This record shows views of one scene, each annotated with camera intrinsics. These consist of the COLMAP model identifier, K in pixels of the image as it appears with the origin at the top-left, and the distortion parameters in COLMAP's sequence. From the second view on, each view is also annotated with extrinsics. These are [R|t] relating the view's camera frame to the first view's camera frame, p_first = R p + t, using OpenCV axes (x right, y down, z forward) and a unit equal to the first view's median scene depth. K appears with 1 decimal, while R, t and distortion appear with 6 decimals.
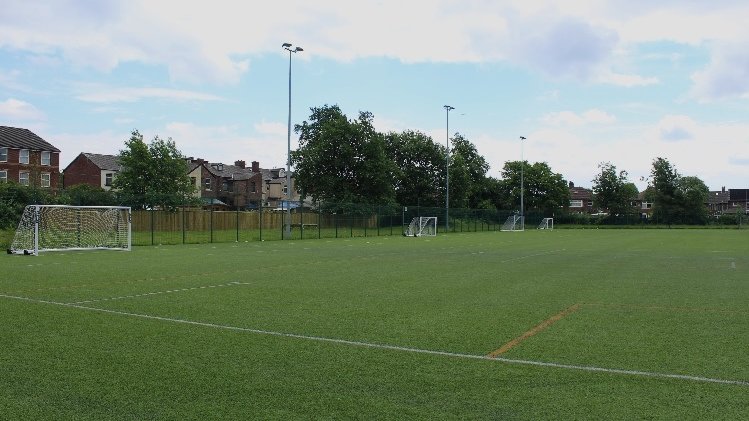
lens RADIAL K [[610.9, 0, 374.5], [0, 610.9, 210.5], [0, 0, 1]] dist [-0.155783, 0.124462]
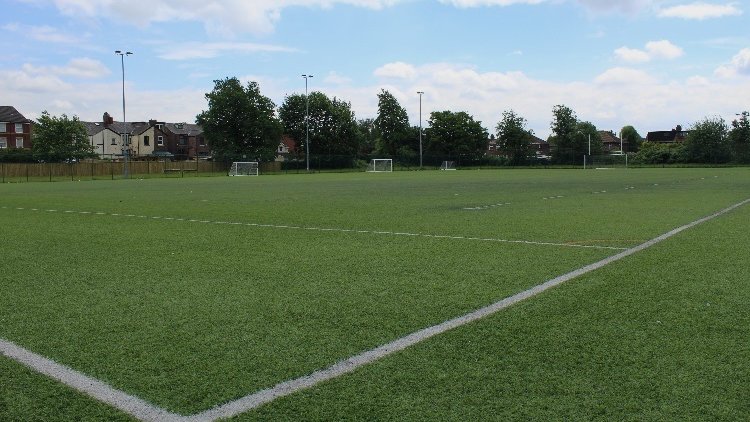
lens RADIAL K [[611.7, 0, 375.0], [0, 611.7, 211.0], [0, 0, 1]] dist [-0.155783, 0.124462]
pose [[0.984616, -0.005292, -0.174650, 0.354944], [0.021887, 0.995404, 0.093233, -0.002800], [0.173354, -0.095621, 0.980207, -0.180804]]
